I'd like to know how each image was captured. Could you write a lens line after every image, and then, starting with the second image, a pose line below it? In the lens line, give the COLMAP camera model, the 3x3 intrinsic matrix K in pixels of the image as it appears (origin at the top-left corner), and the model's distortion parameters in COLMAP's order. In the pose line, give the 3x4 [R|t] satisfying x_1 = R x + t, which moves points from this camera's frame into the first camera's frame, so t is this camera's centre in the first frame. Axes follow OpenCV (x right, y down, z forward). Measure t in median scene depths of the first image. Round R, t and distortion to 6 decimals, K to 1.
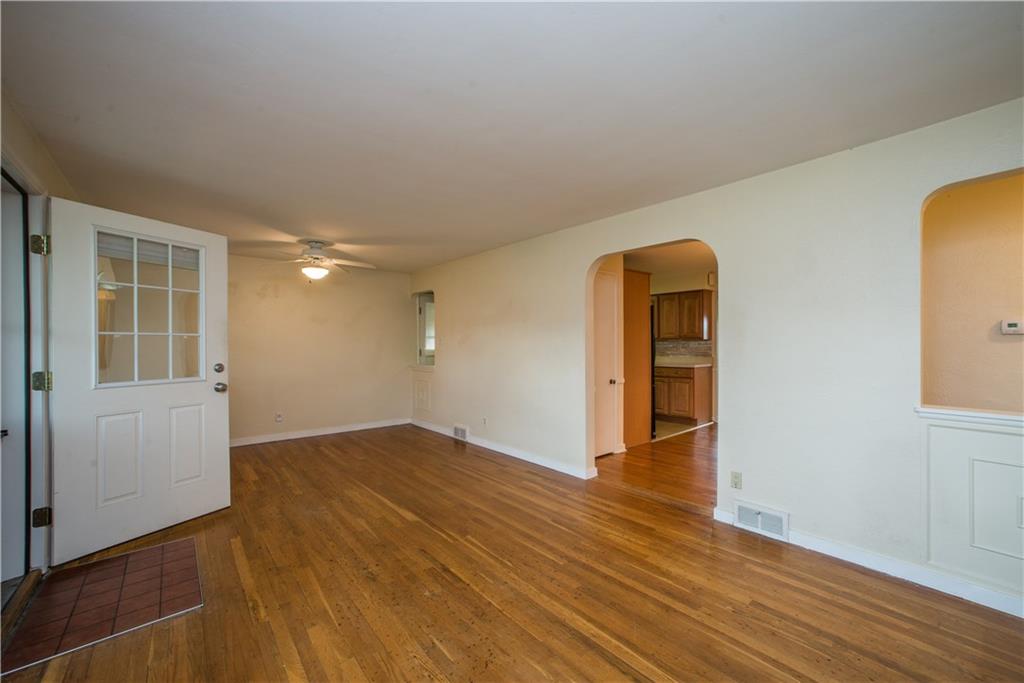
lens RADIAL K [[415.4, 0, 513.0], [0, 415.4, 341.6], [0, 0, 1]] dist [-0.000740, -0.000021]
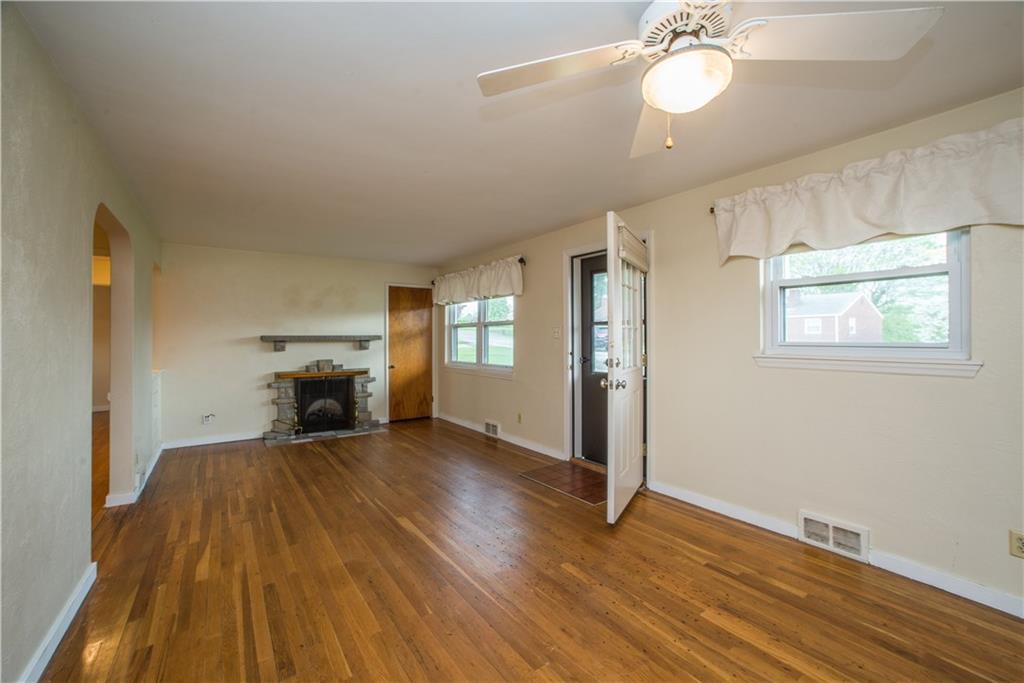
lens RADIAL K [[415.4, 0, 511.2], [0, 415.4, 340.1], [0, 0, 1]] dist [-0.000740, -0.000021]
pose [[-0.997650, 0.018664, 0.065924, -0.545299], [0.018656, 0.999826, -0.000738, 0.014209], [-0.065926, 0.000494, -0.997824, 1.878495]]
